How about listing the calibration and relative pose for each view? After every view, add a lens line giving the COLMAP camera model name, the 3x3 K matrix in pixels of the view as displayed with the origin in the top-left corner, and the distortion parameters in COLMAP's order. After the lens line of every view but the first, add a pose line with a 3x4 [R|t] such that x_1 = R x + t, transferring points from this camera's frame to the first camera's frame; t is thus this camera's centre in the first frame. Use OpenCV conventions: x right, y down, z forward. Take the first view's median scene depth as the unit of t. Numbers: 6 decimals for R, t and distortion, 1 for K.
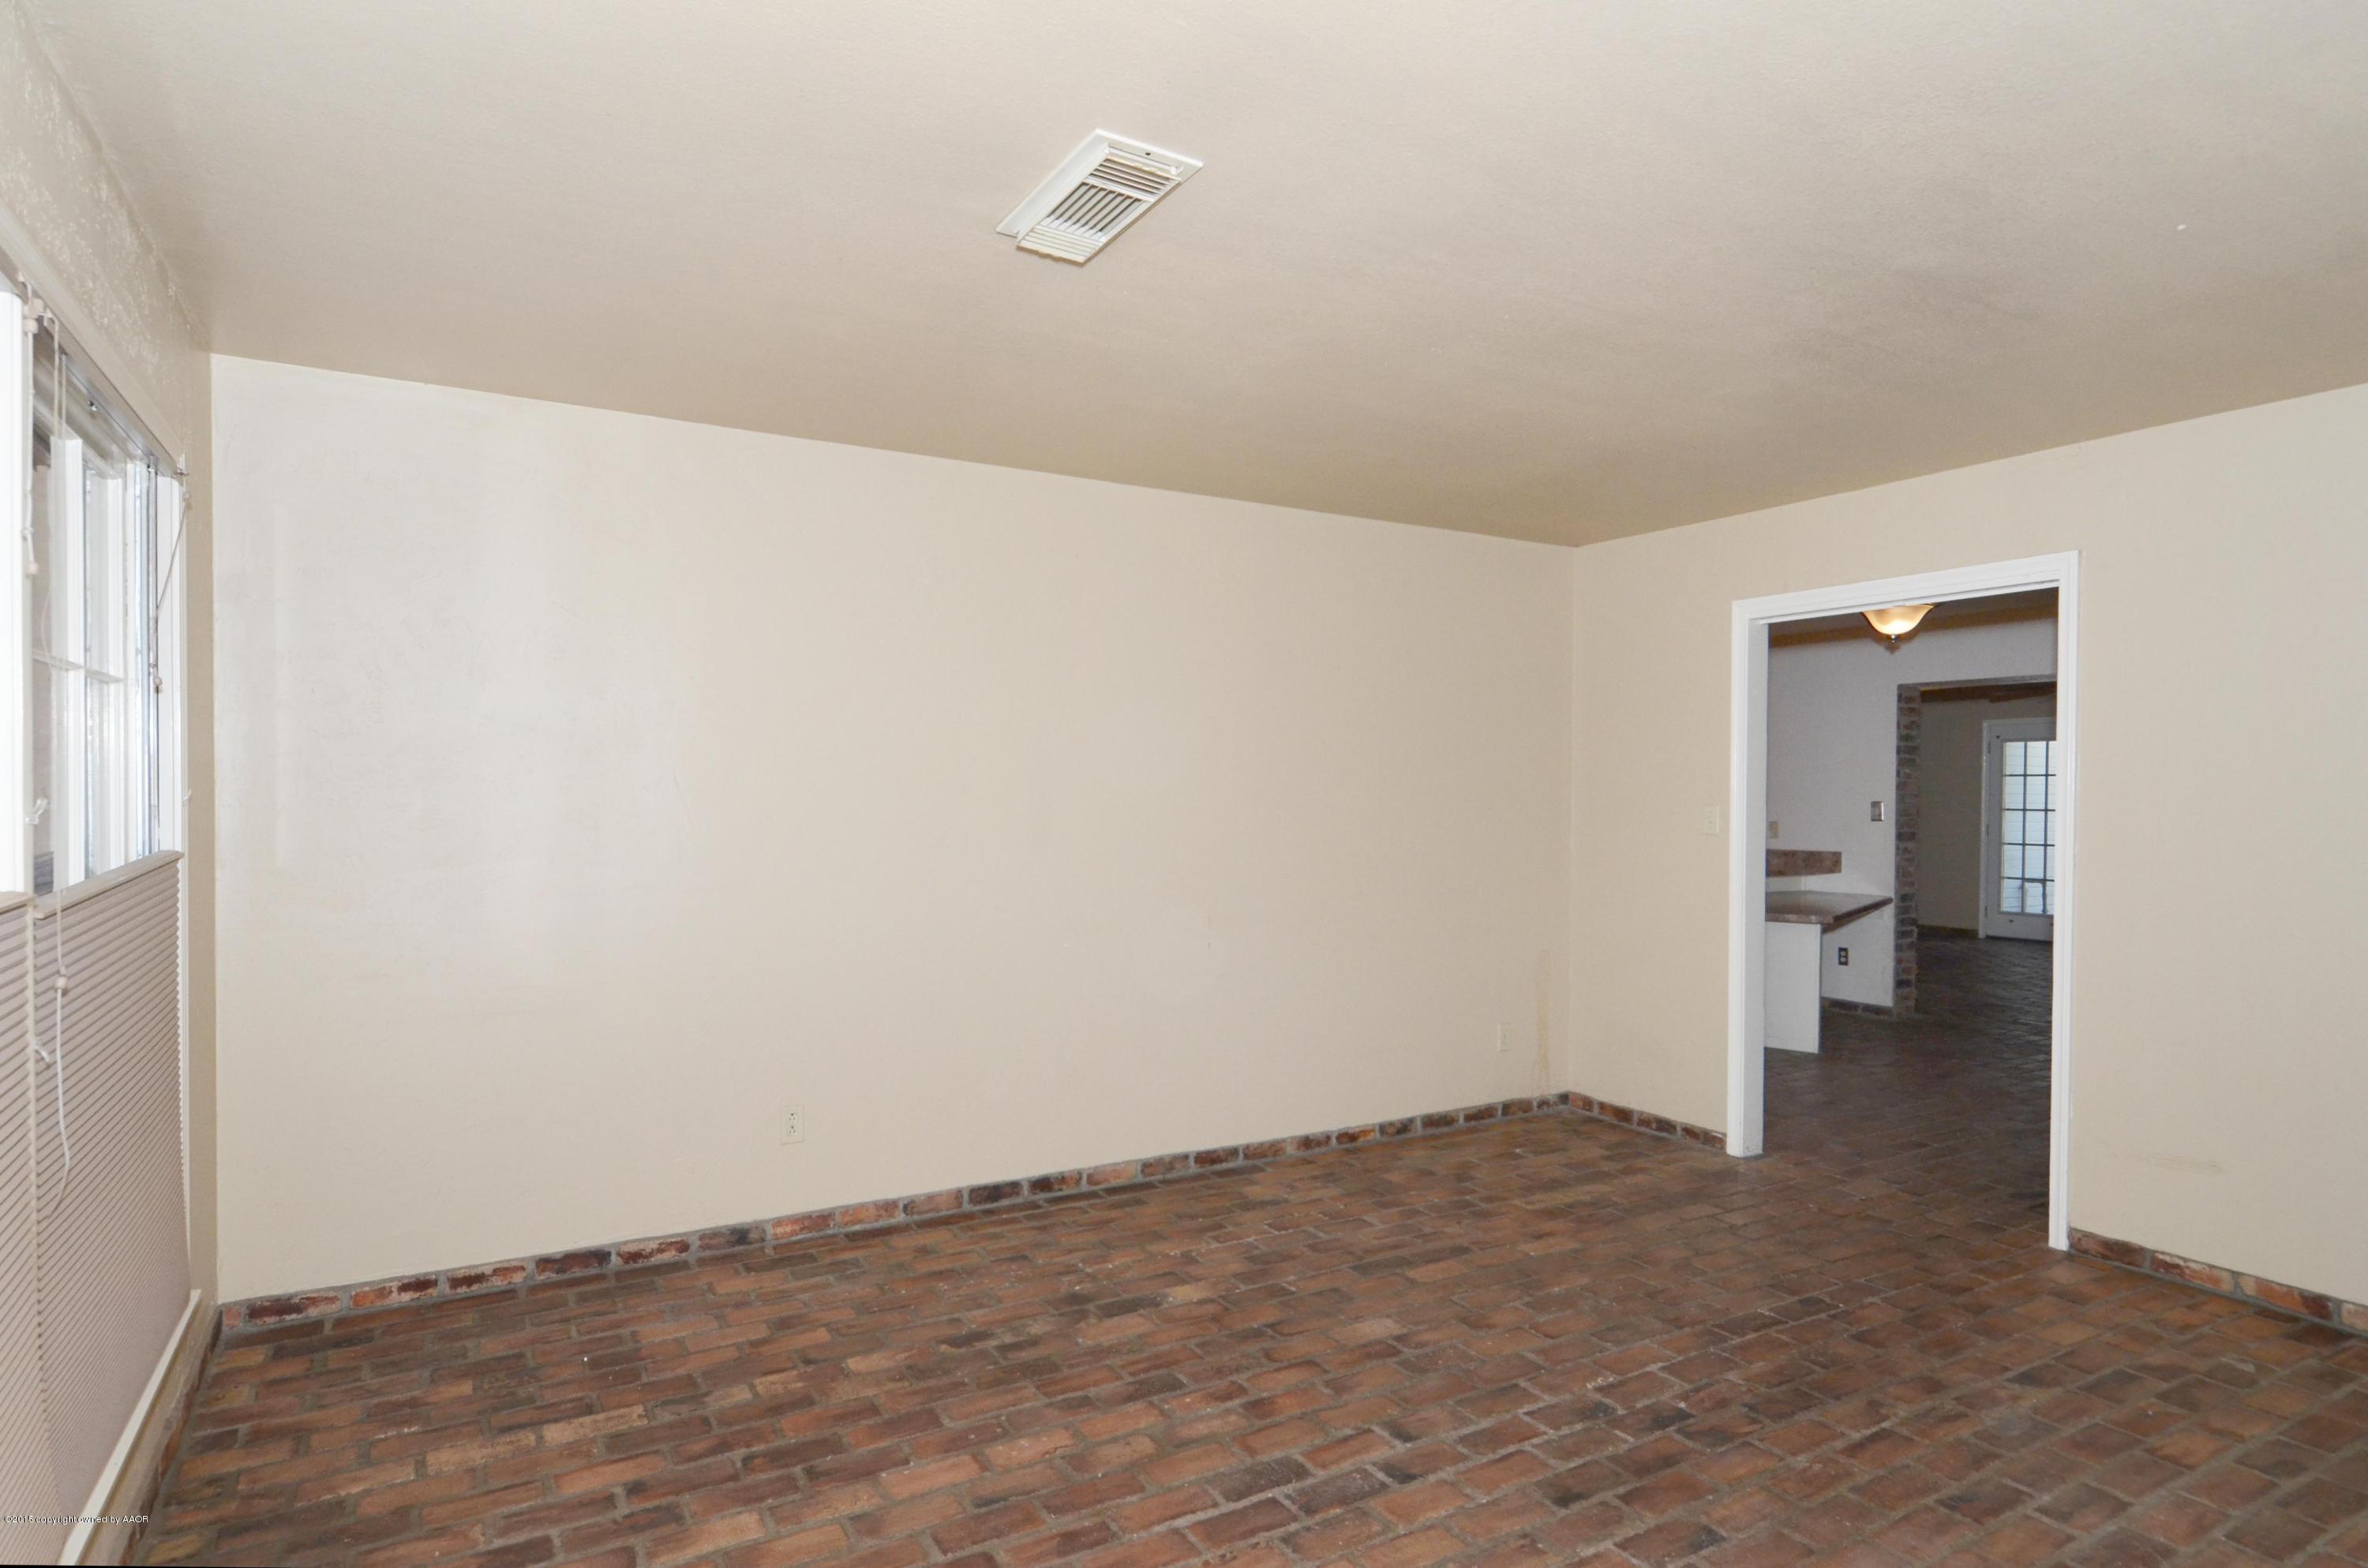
lens RADIAL K [[1282.8, 0, 1184.0], [0, 1282.8, 784.0], [0, 0, 1]] dist [0.001515, -0.000125]
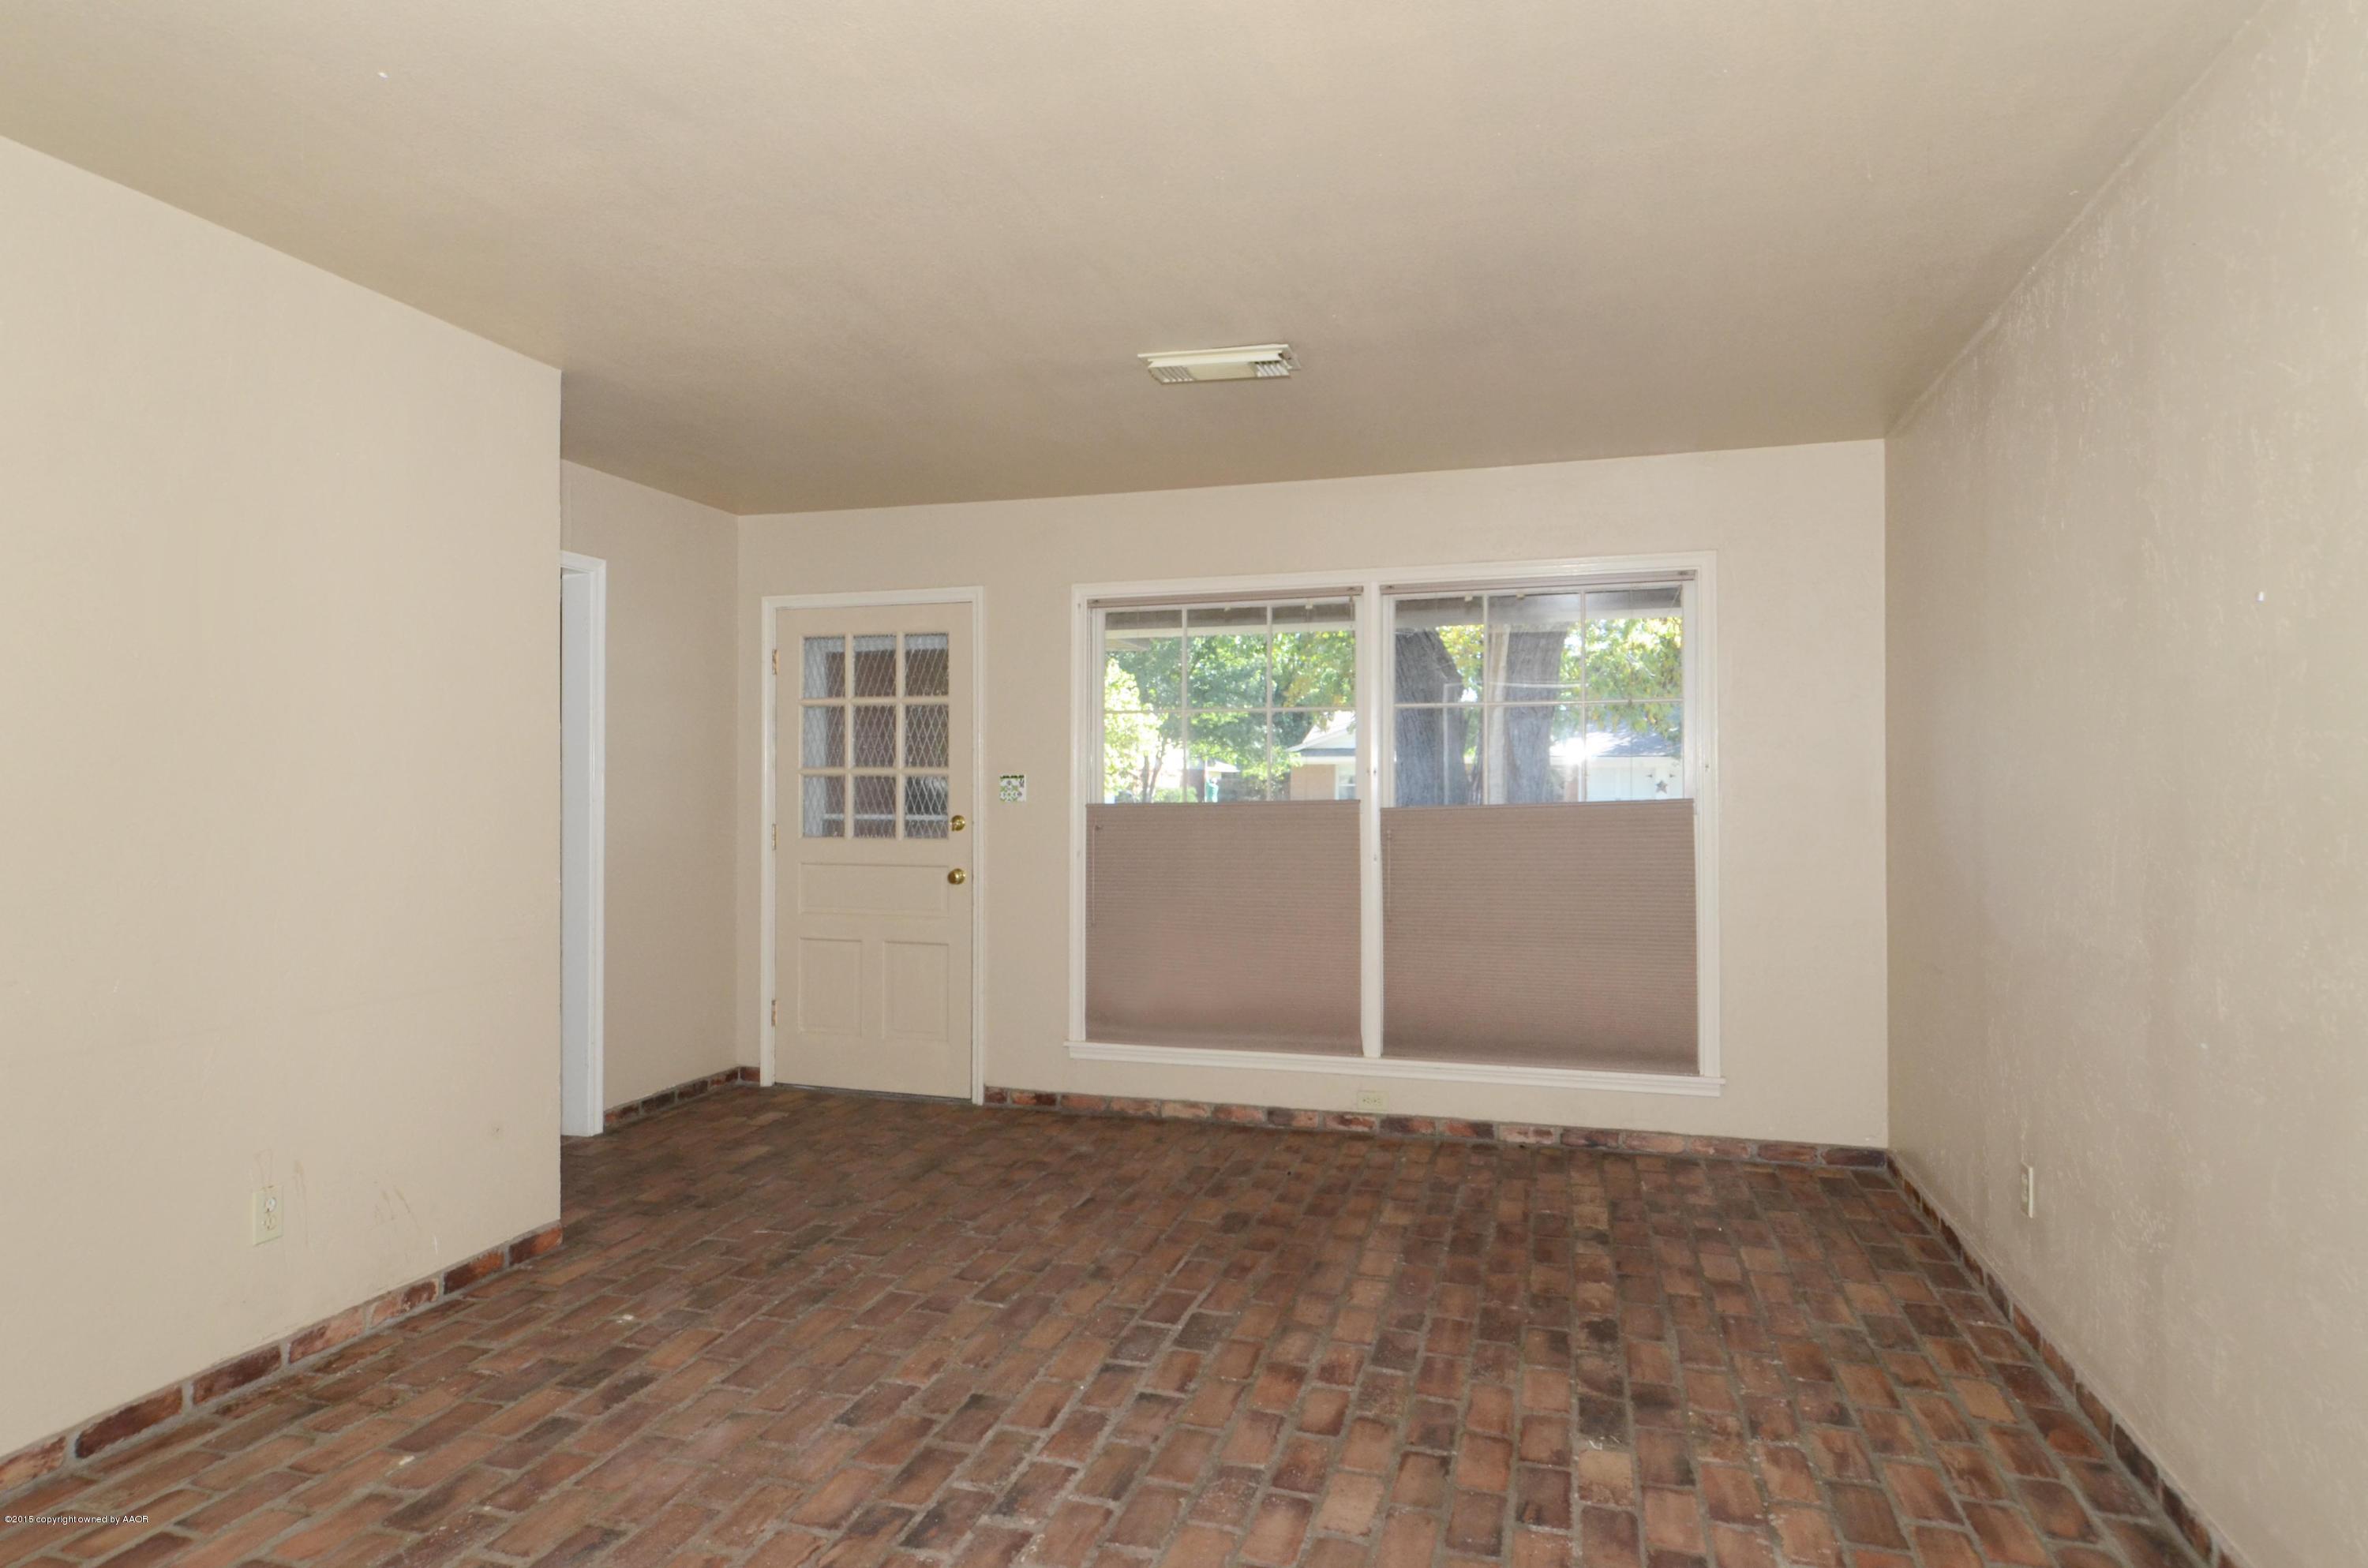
lens RADIAL K [[1282.8, 0, 1184.0], [0, 1282.8, 784.0], [0, 0, 1]] dist [0.001515, -0.000125]
pose [[-0.722563, -0.006491, -0.691275, 0.792498], [0.001893, 0.999934, -0.011368, 0.043876], [0.691303, -0.009523, -0.722503, 1.640980]]
